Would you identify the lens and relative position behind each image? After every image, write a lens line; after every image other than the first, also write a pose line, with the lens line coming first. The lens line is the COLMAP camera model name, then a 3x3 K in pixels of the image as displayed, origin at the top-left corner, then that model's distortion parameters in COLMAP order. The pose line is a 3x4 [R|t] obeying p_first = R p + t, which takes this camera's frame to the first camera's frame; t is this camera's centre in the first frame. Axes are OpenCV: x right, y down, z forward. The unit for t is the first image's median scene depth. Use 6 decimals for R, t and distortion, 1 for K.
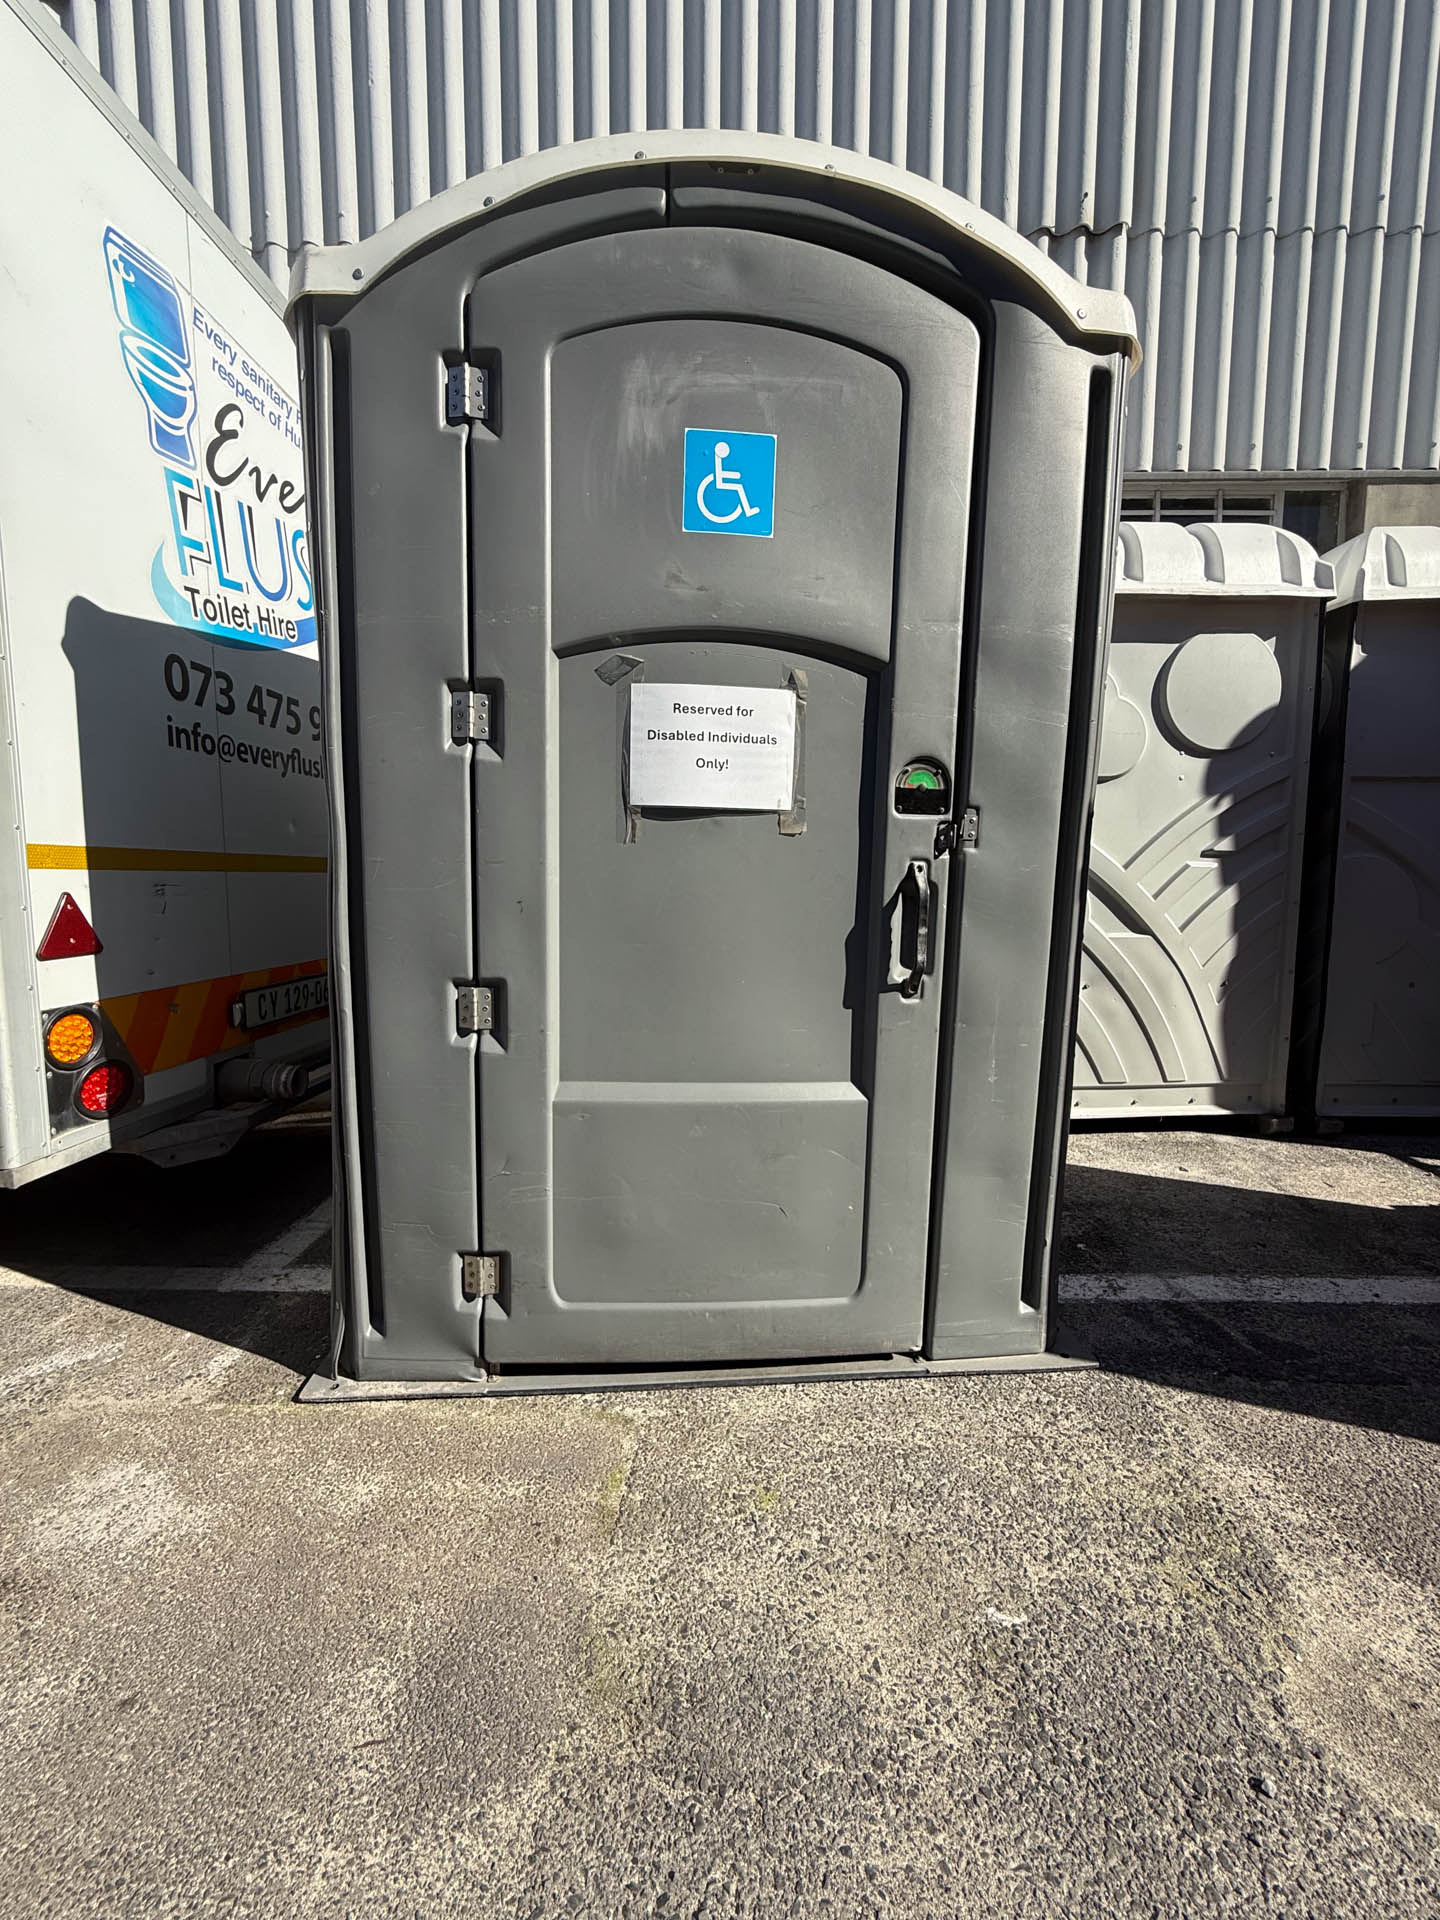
lens RADIAL K [[773.1, 0, 717.7], [0, 773.1, 950.6], [0, 0, 1]] dist [0.003859, -0.000219]
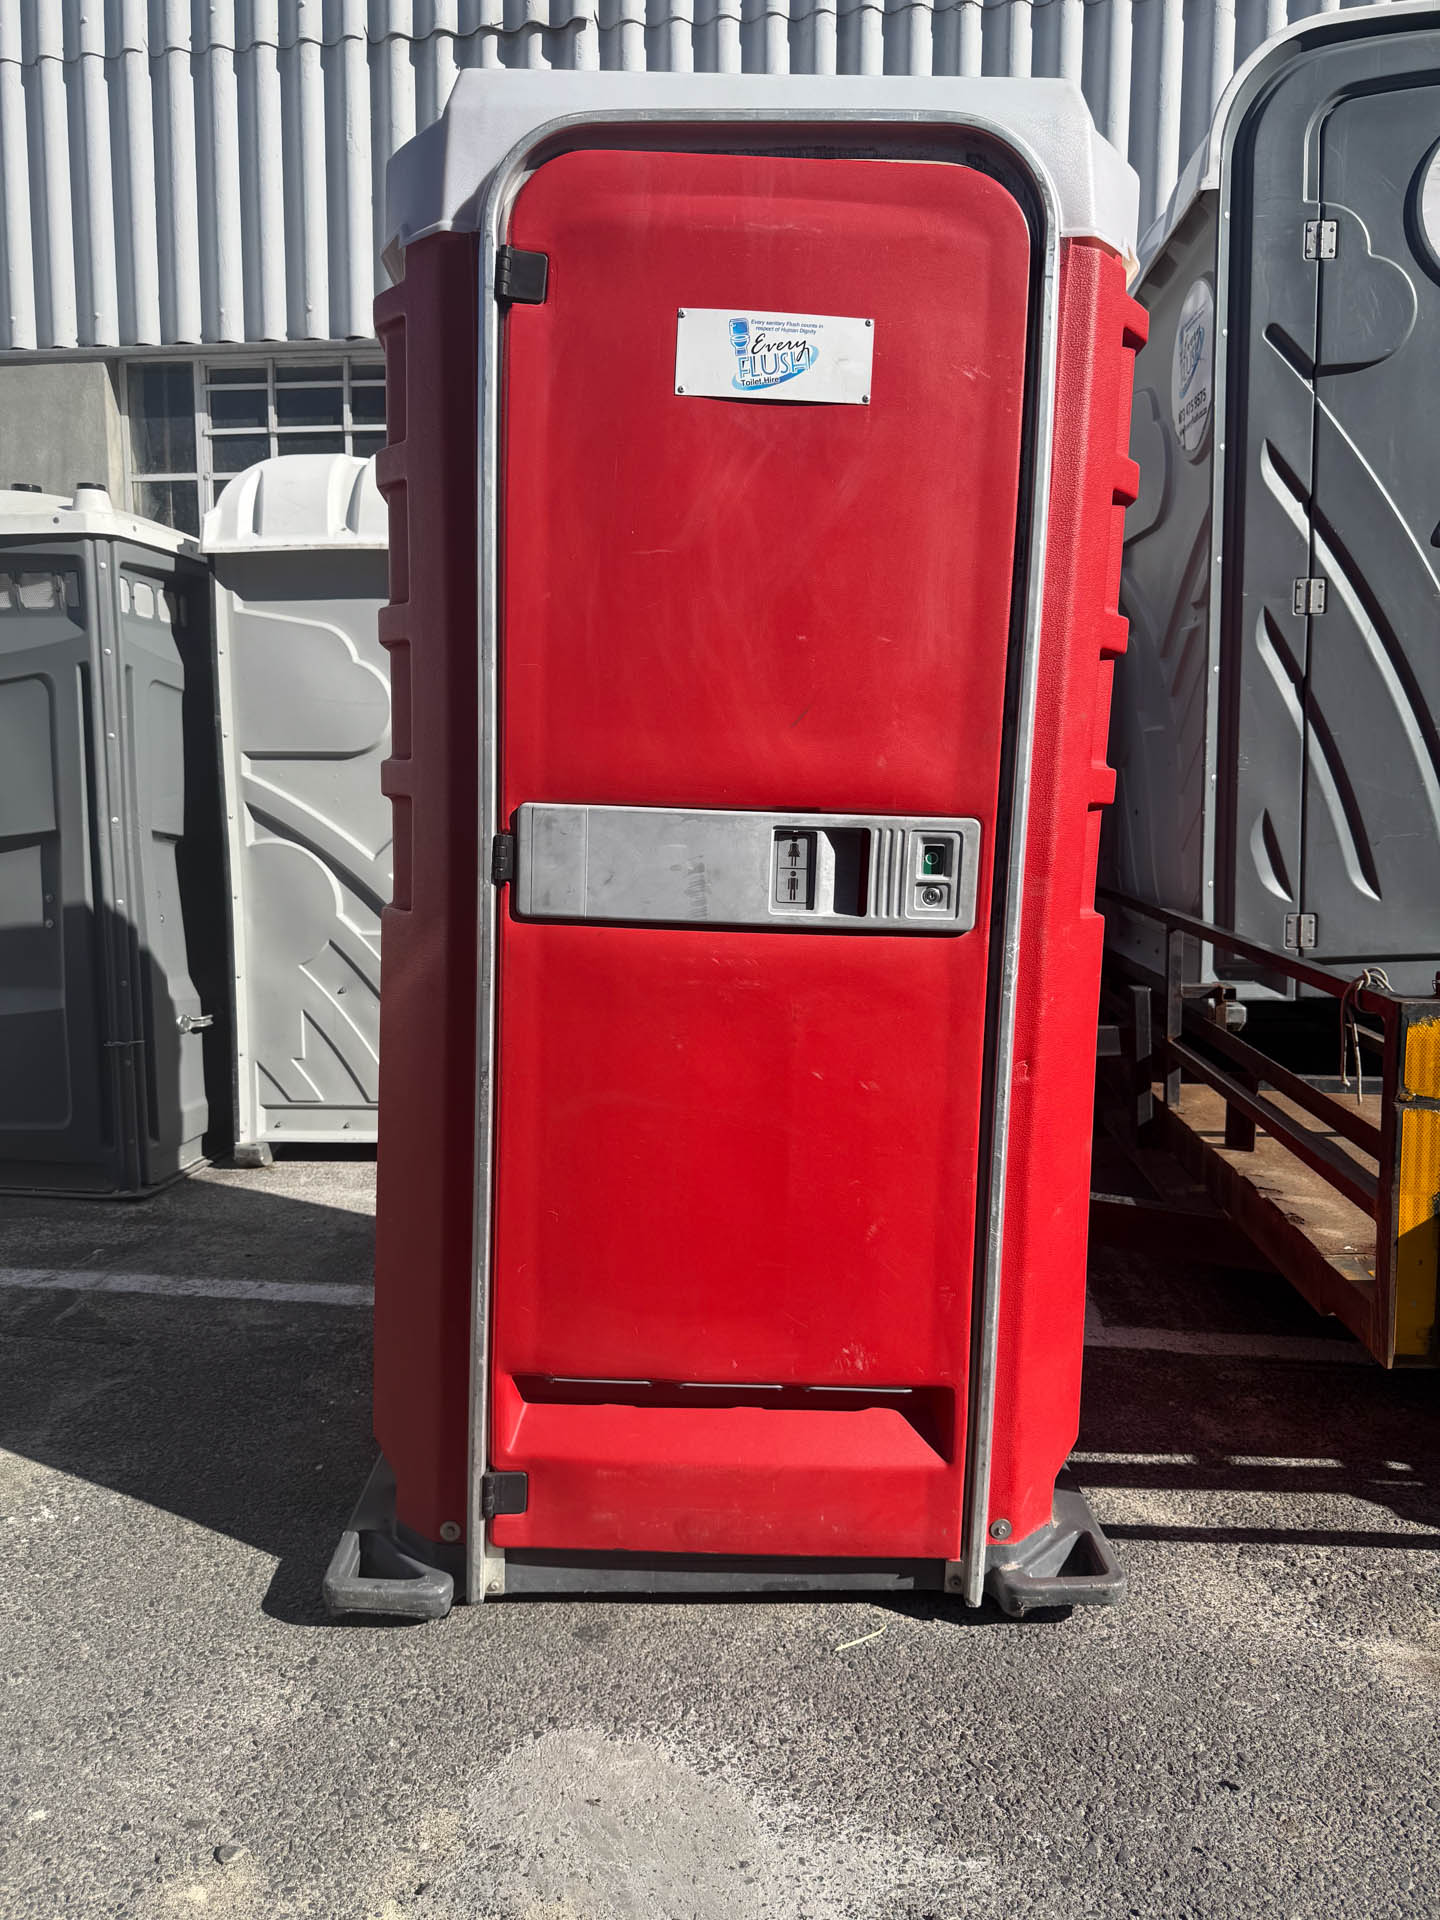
lens RADIAL K [[1332.8, 0, 712.6], [0, 1332.8, 965.0], [0, 0, 1]] dist [0.031578, -0.038281]
pose [[0.994488, 0.026497, -0.101443, 2.024260], [-0.024554, 0.999491, 0.020359, -0.041957], [0.101931, -0.017756, 0.994633, -0.850986]]
